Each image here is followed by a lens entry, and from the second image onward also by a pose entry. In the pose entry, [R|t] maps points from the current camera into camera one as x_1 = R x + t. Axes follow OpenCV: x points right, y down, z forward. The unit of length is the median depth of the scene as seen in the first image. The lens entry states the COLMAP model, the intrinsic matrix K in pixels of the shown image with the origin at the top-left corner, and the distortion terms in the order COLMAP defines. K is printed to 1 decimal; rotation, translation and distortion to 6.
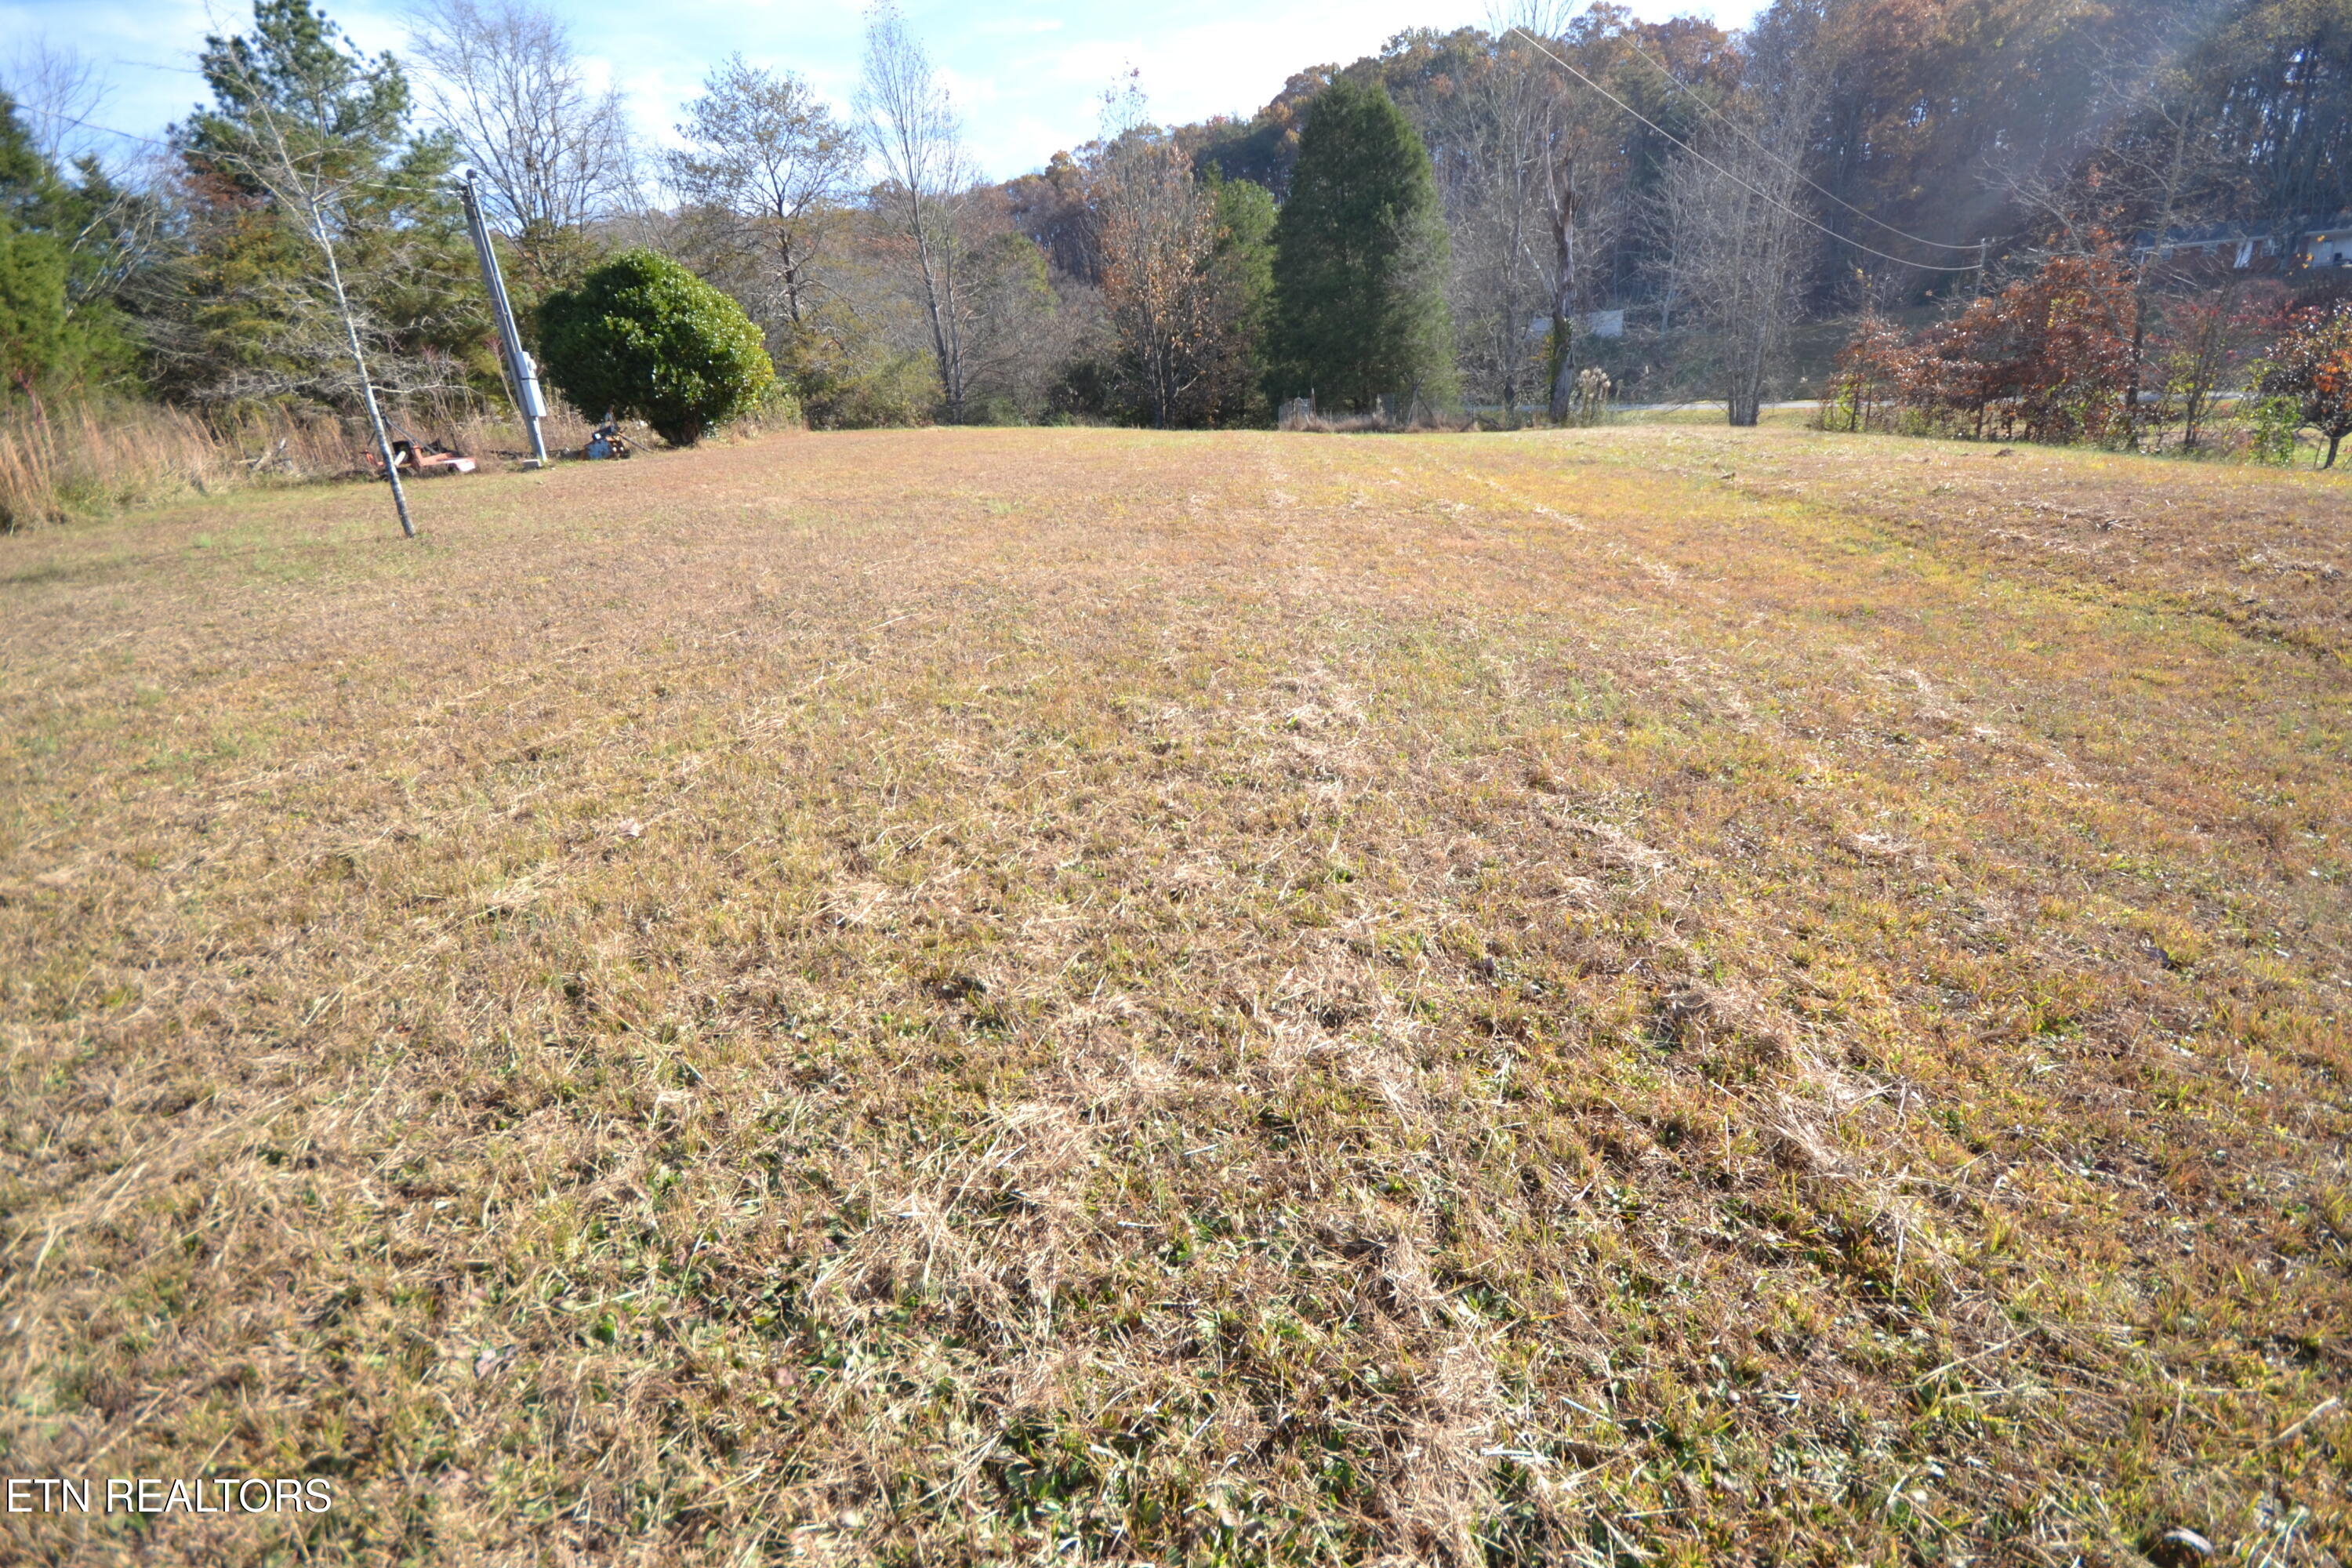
lens RADIAL K [[1037.2, 0, 1176.4], [0, 1037.2, 799.9], [0, 0, 1]] dist [0.003890, -0.010515]
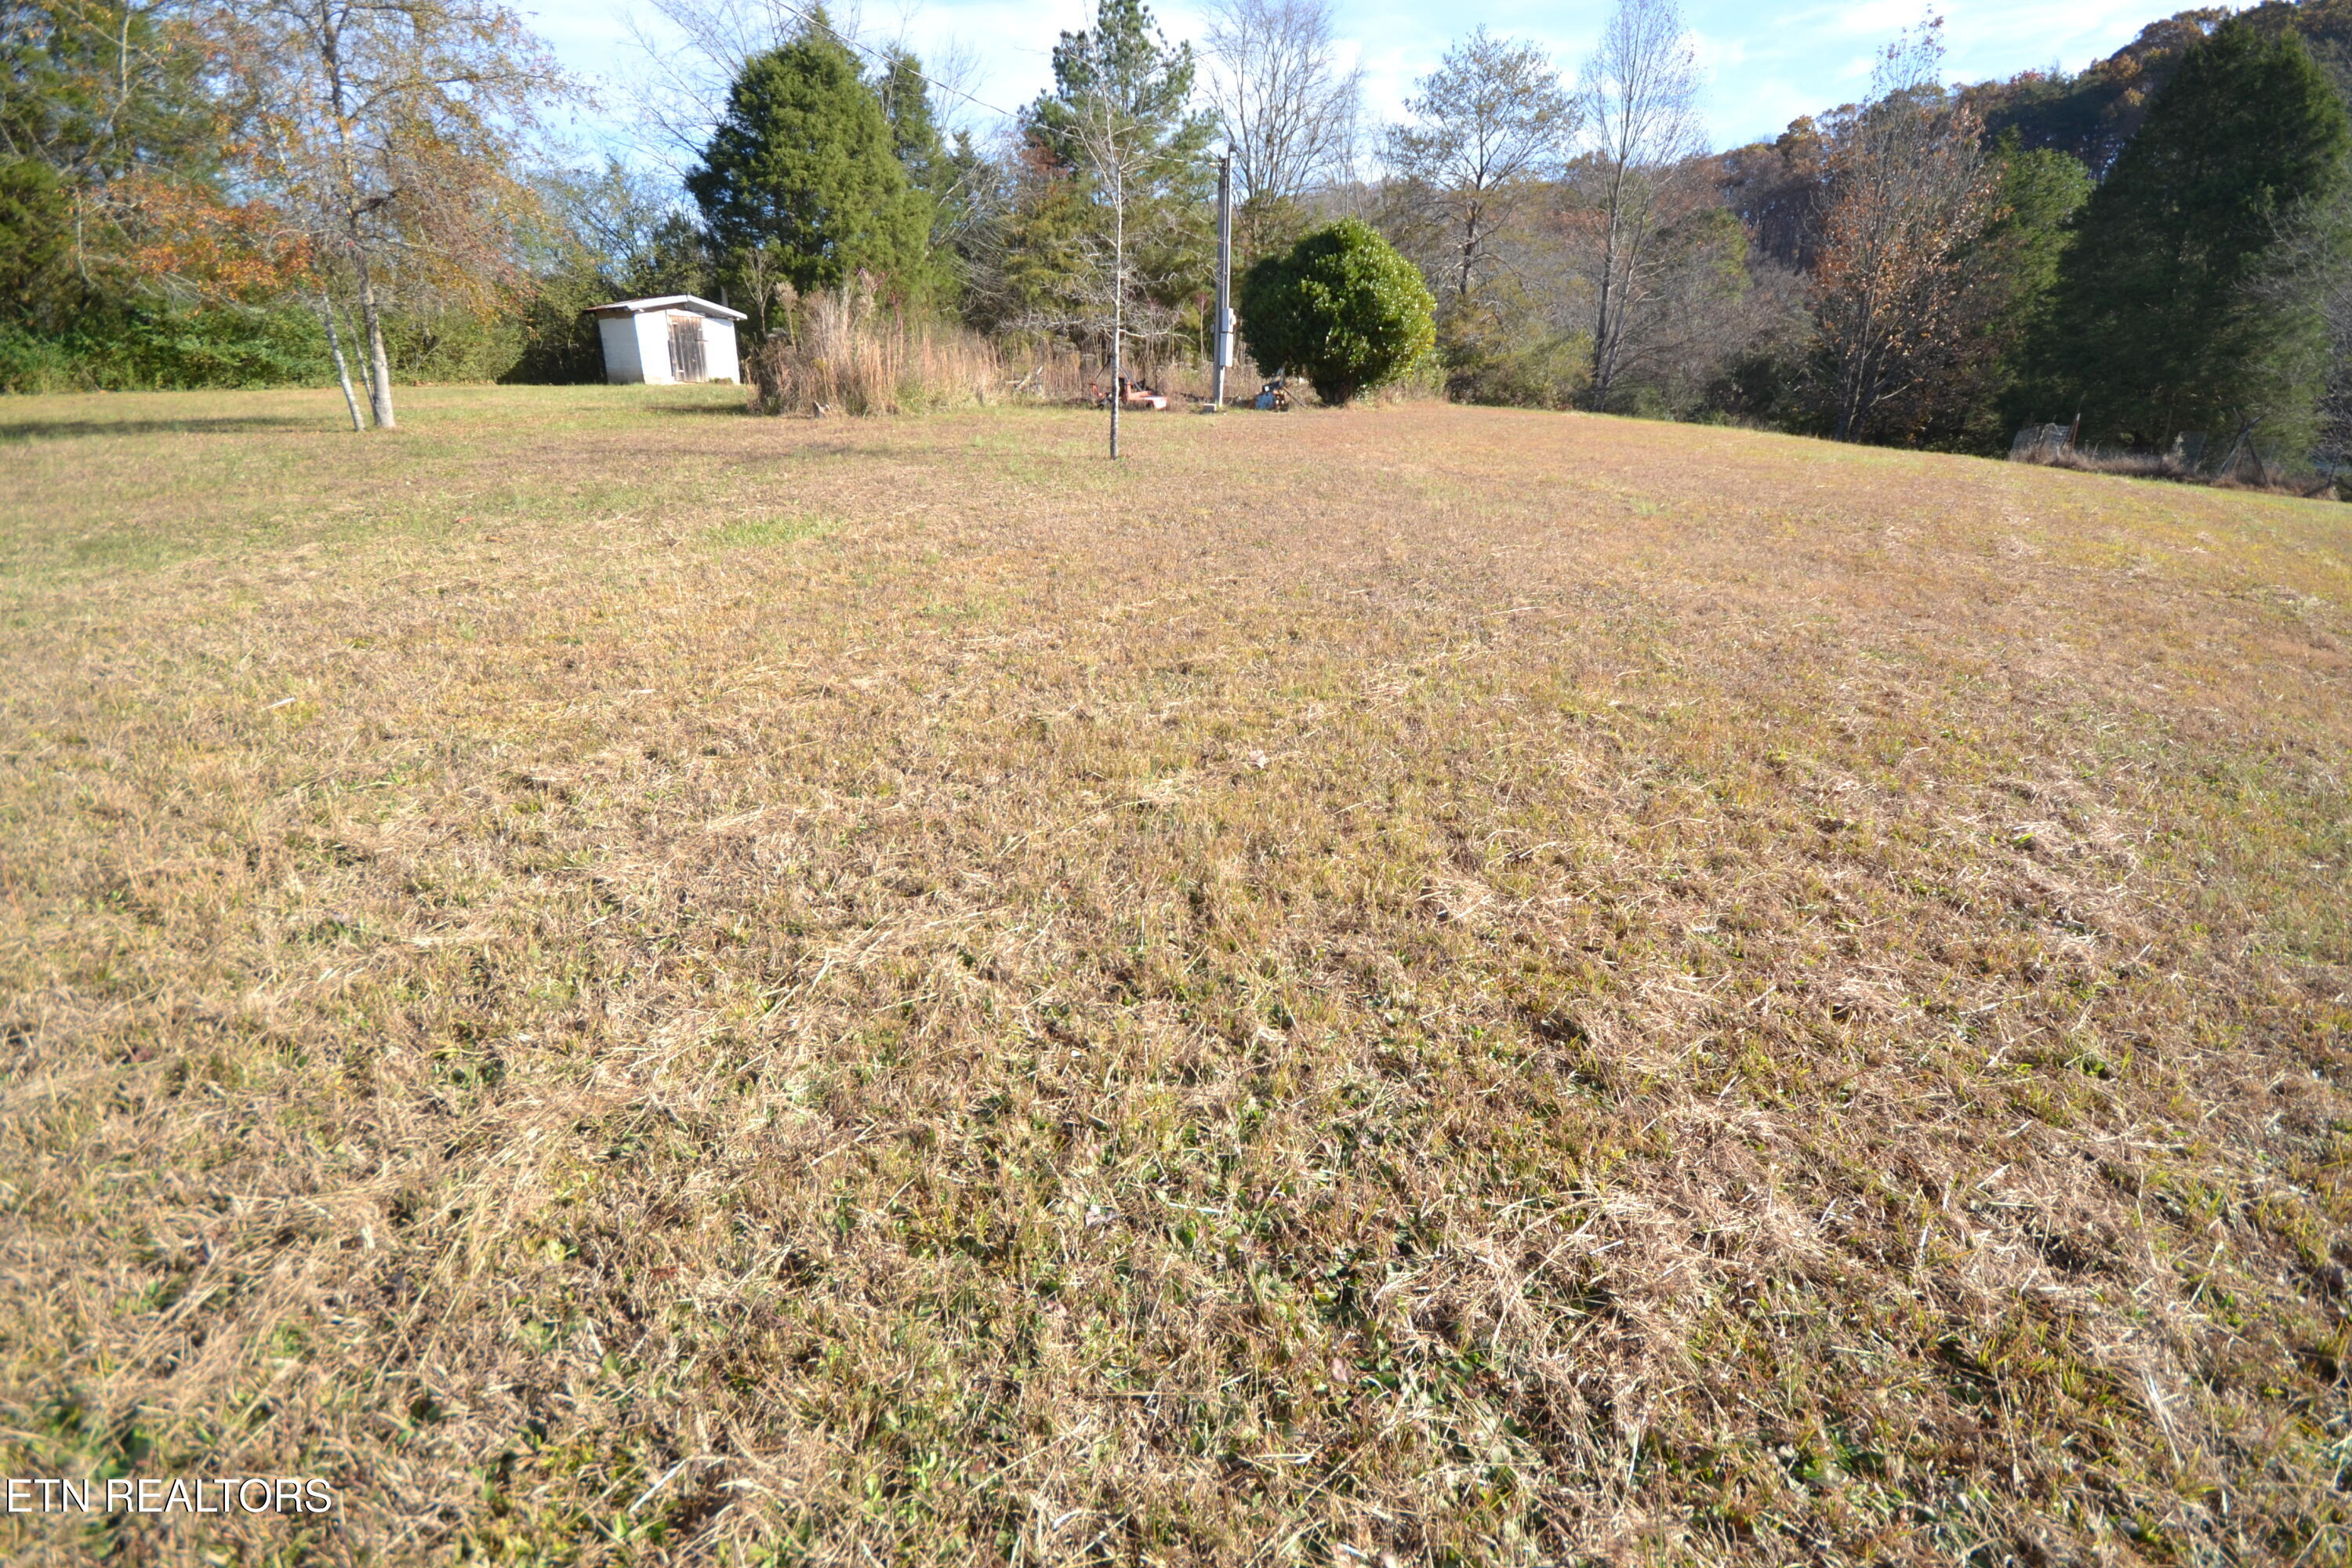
lens RADIAL K [[1037.2, 0, 1157.6], [0, 1037.2, 788.7], [0, 0, 1]] dist [0.003890, -0.010515]
pose [[0.843388, 0.270019, -0.464529, -0.100830], [-0.265059, 0.961118, 0.077439, 0.001058], [0.467376, 0.057817, 0.882166, 0.013888]]
